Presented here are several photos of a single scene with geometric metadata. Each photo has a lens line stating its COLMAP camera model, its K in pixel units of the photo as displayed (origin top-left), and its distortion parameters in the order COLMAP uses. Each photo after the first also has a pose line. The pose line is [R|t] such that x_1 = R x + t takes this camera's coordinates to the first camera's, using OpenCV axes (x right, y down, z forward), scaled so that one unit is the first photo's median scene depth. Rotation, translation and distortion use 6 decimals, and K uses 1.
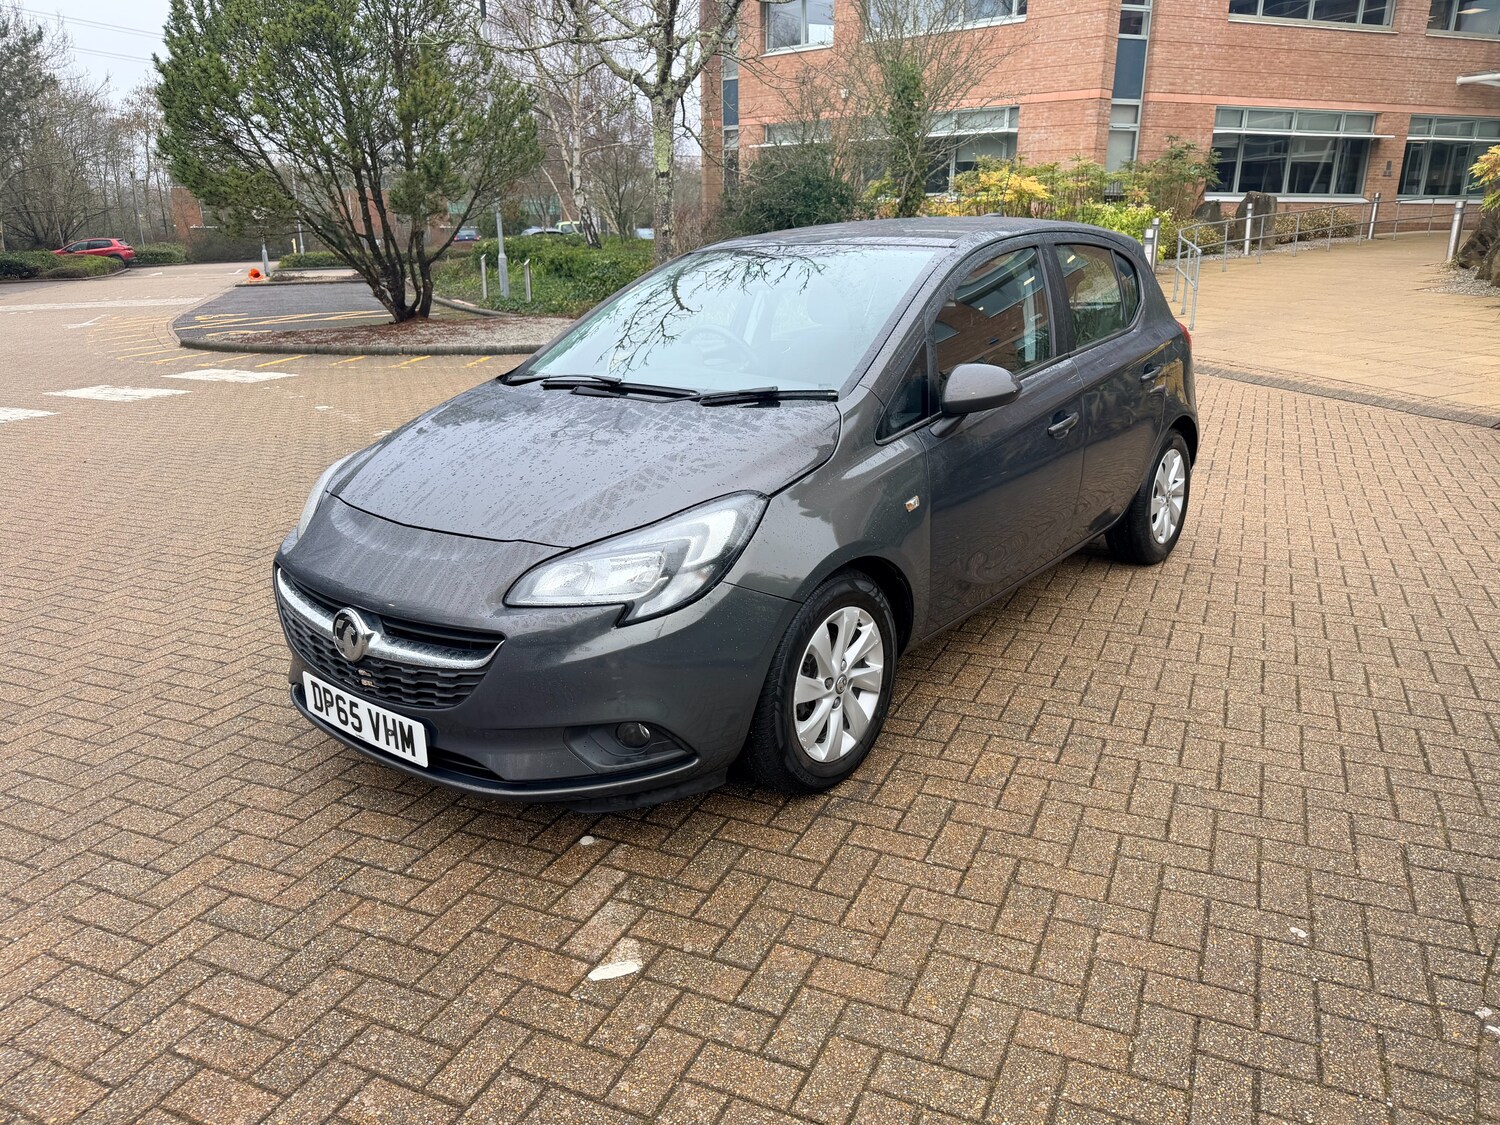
lens RADIAL K [[1048.1, 0, 768.5], [0, 1048.1, 571.1], [0, 0, 1]] dist [0.020366, -0.026409]
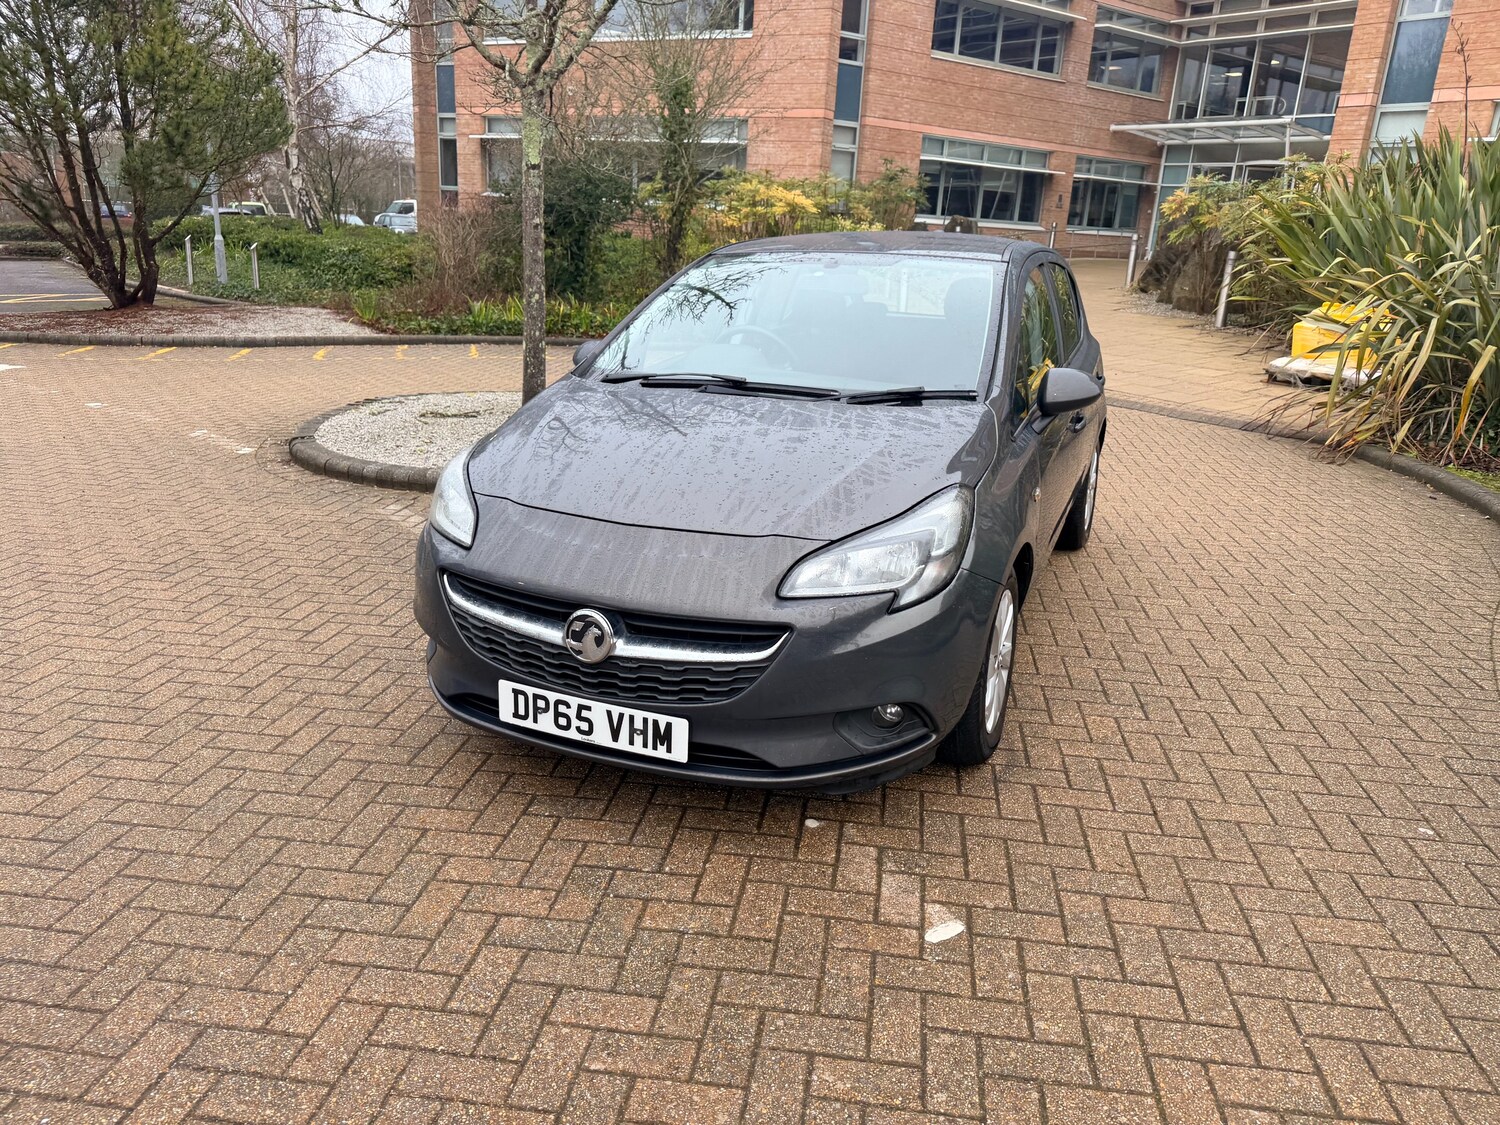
lens RADIAL K [[1048.1, 0, 766.7], [0, 1048.1, 577.2], [0, 0, 1]] dist [0.020366, -0.026409]
pose [[0.959226, -0.037918, 0.280086, -0.323015], [0.036918, 0.999279, 0.008847, 0.001802], [-0.280219, 0.001854, 0.959934, 0.013033]]
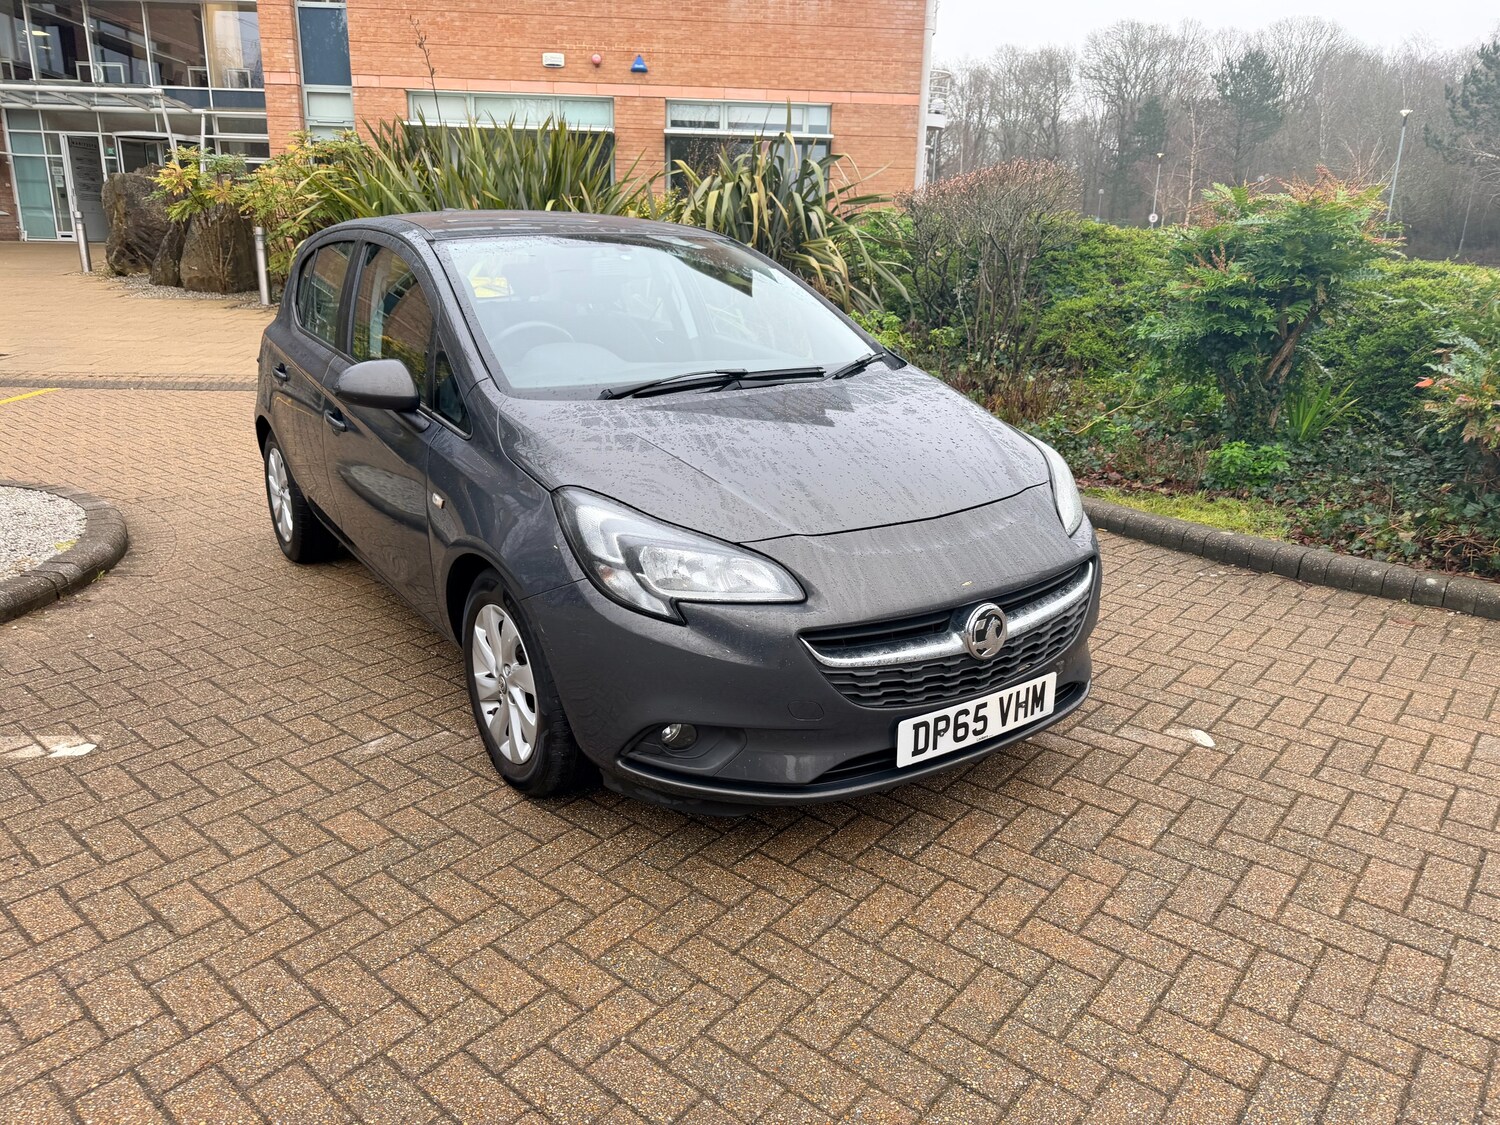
lens RADIAL K [[1048.1, 0, 756.6], [0, 1048.1, 559.9], [0, 0, 1]] dist [0.020366, -0.026409]
pose [[0.286019, -0.264892, 0.920883, -0.831688], [0.284633, 0.941141, 0.182315, -0.147265], [-0.914974, 0.209968, 0.344581, 0.538104]]
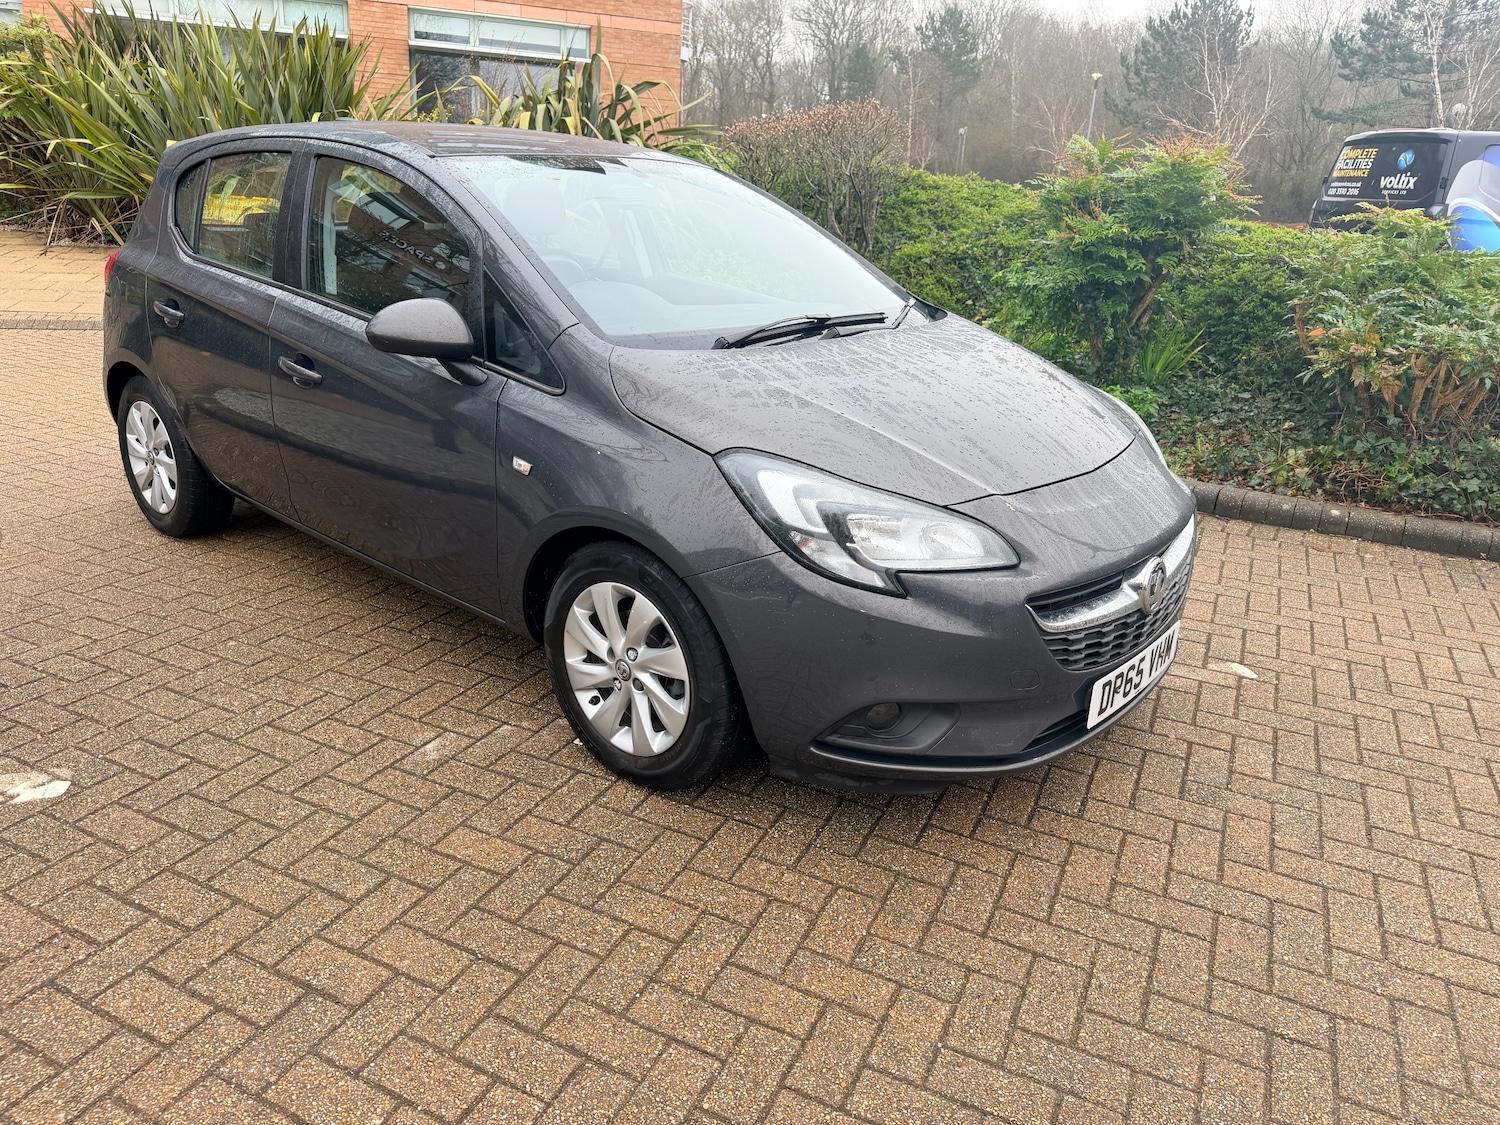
lens RADIAL K [[1048.1, 0, 753.1], [0, 1048.1, 564.4], [0, 0, 1]] dist [0.020366, -0.026409]
pose [[0.034302, -0.326979, 0.944409, -0.823787], [0.260751, 0.915164, 0.307383, -0.216787], [-0.964796, 0.235712, 0.116652, 0.780322]]
